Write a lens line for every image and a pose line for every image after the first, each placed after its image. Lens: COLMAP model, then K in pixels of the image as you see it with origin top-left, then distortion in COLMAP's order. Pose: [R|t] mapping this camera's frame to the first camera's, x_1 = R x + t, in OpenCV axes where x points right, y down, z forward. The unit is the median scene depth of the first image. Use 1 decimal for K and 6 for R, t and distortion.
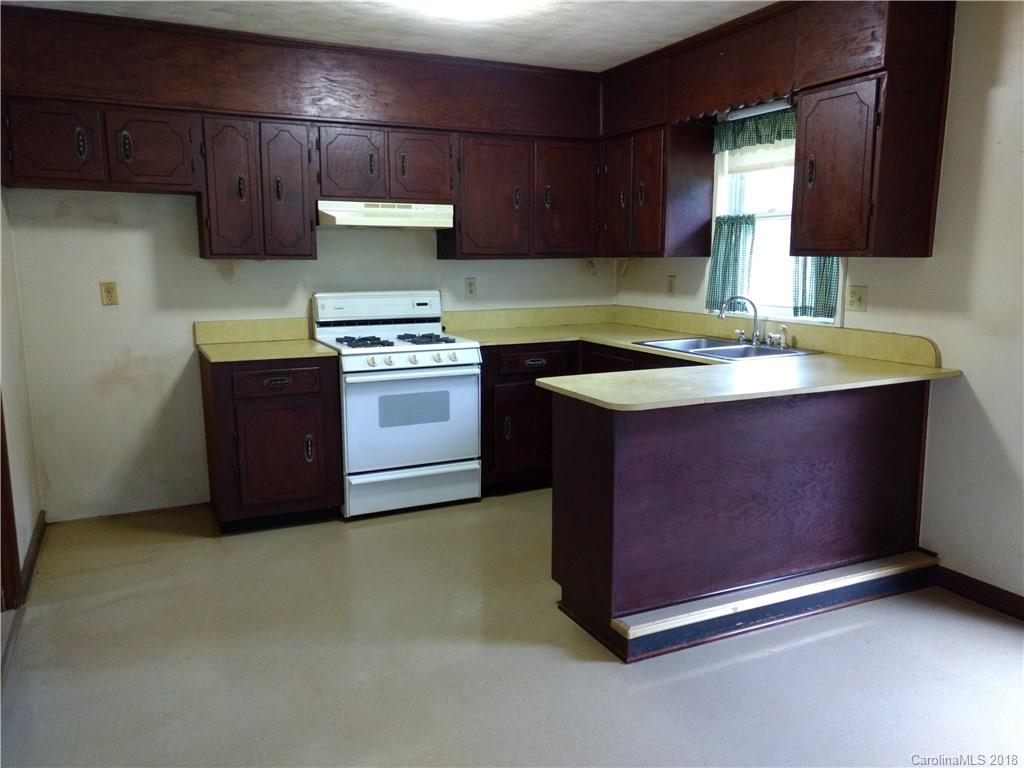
lens RADIAL K [[798.8, 0, 512.0], [0, 798.8, 384.0], [0, 0, 1]] dist [0.009371, 0.006837]
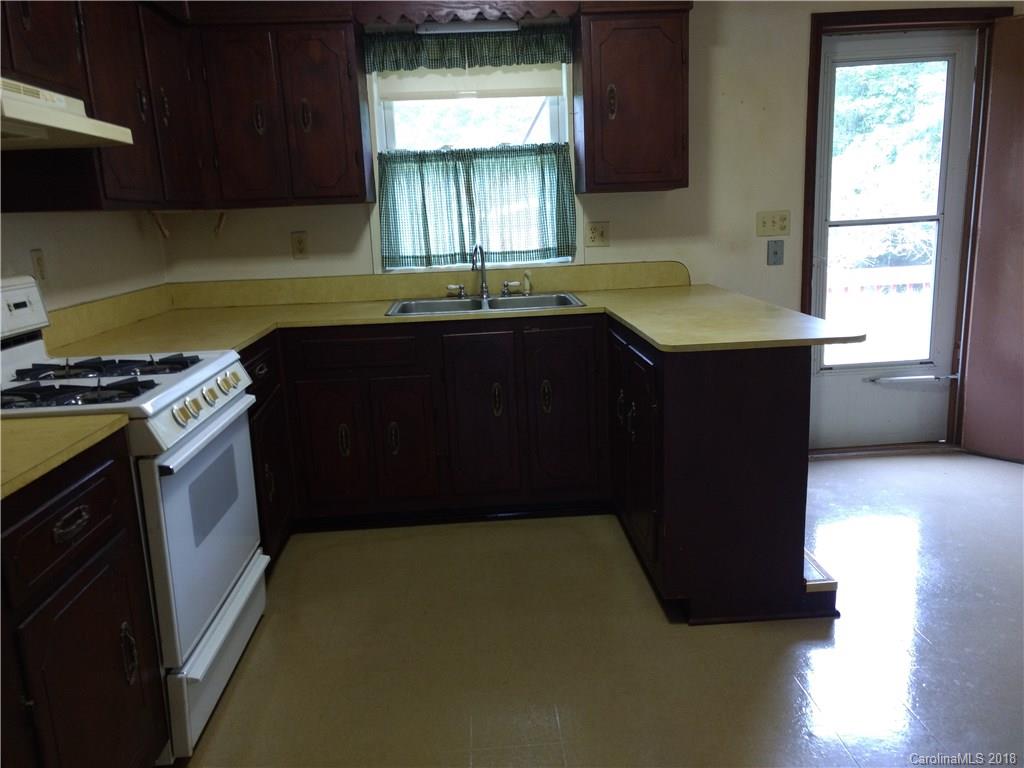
lens RADIAL K [[798.8, 0, 512.0], [0, 798.8, 384.0], [0, 0, 1]] dist [0.009371, 0.006837]
pose [[0.382326, -0.206446, 0.900670, -0.537630], [0.188227, 0.971685, 0.142823, -0.080189], [-0.904653, 0.114926, 0.410359, 0.643149]]
